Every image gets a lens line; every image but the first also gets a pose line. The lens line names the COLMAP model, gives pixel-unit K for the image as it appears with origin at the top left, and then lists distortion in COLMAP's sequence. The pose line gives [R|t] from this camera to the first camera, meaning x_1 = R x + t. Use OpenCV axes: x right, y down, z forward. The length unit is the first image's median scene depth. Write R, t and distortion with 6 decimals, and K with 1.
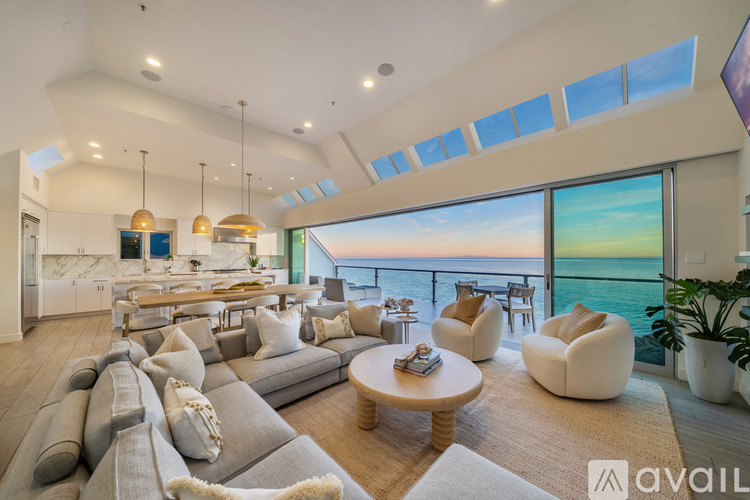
lens RADIAL K [[255.5, 0, 374.5], [0, 255.5, 253.4], [0, 0, 1]] dist [-0.002739, -0.000233]
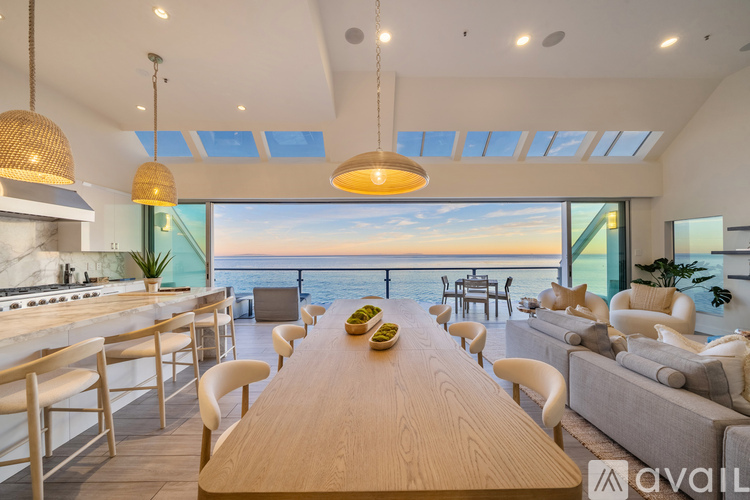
lens RADIAL K [[255.5, 0, 371.0], [0, 255.5, 252.2], [0, 0, 1]] dist [-0.002739, -0.000233]
pose [[0.690131, 0.002314, 0.723681, -0.541274], [-0.003736, 0.999993, 0.000365, 0.008355], [-0.723675, -0.002955, 0.690134, 0.448703]]
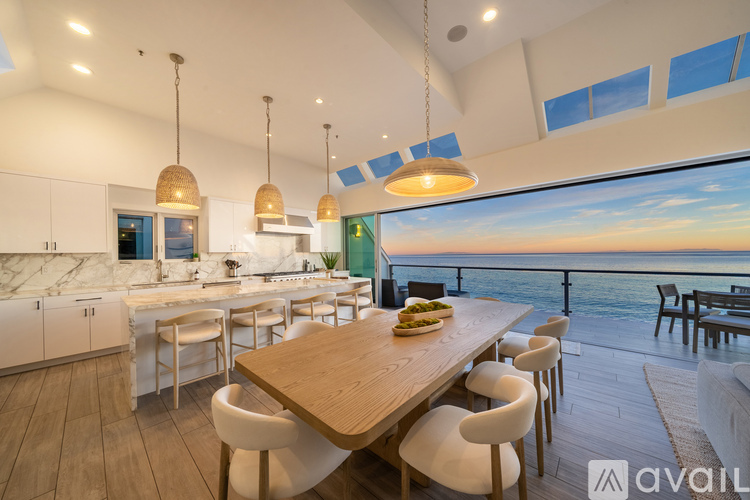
lens RADIAL K [[255.5, 0, 373.8], [0, 255.5, 253.4], [0, 0, 1]] dist [-0.002739, -0.000233]
pose [[0.997488, -0.012524, 0.069717, -0.418095], [0.011838, 0.999877, 0.010242, 0.006963], [-0.069837, -0.009391, 0.997514, 0.340497]]
